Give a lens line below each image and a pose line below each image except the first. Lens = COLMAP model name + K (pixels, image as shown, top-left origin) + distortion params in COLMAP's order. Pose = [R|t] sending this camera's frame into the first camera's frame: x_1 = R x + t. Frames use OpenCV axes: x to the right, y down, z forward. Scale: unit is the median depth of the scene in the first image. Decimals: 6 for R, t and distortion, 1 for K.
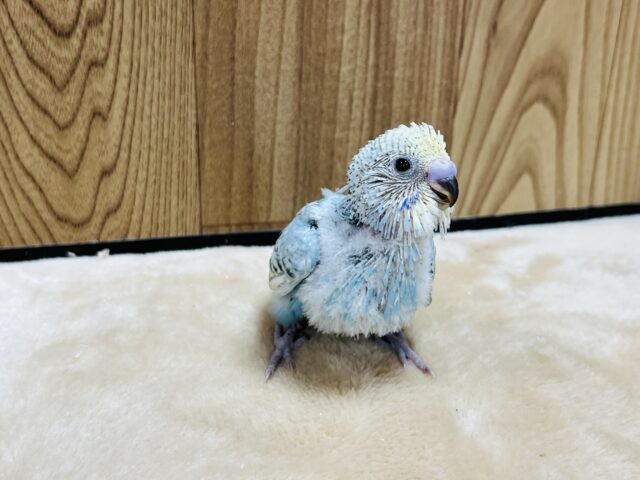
lens RADIAL K [[777.4, 0, 320.0], [0, 777.4, 240.0], [0, 0, 1]] dist [0.125938, -0.489493]
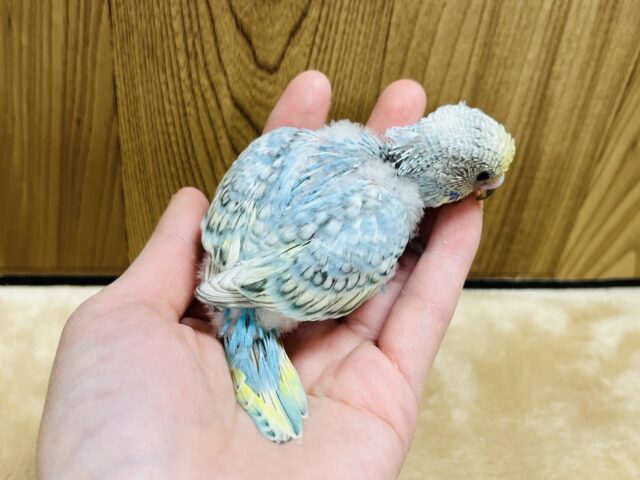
lens RADIAL K [[777.4, 0, 320.0], [0, 777.4, 240.0], [0, 0, 1]] dist [0.125938, -0.489493]
pose [[0.989130, 0.137963, -0.050879, -0.145965], [-0.119851, 0.956871, 0.264638, -0.387404], [0.085194, -0.255663, 0.963005, -0.151243]]
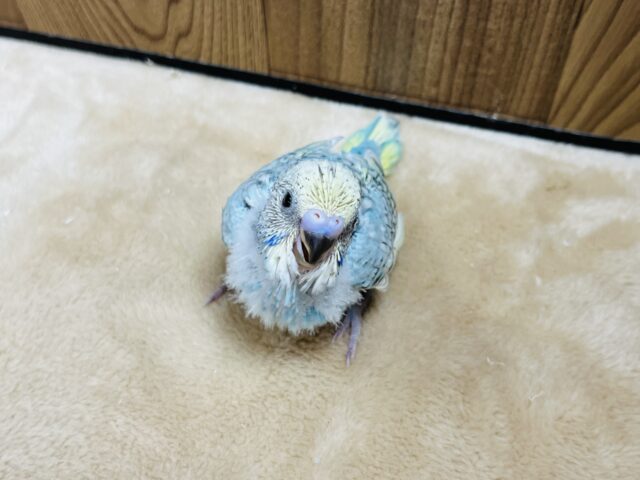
lens RADIAL K [[777.4, 0, 320.0], [0, 777.4, 240.0], [0, 0, 1]] dist [0.125938, -0.489493]
pose [[0.873616, 0.373566, -0.311839, 0.282487], [-0.156399, 0.822382, 0.547017, -0.384829], [0.460798, -0.429111, 0.776871, 0.207385]]
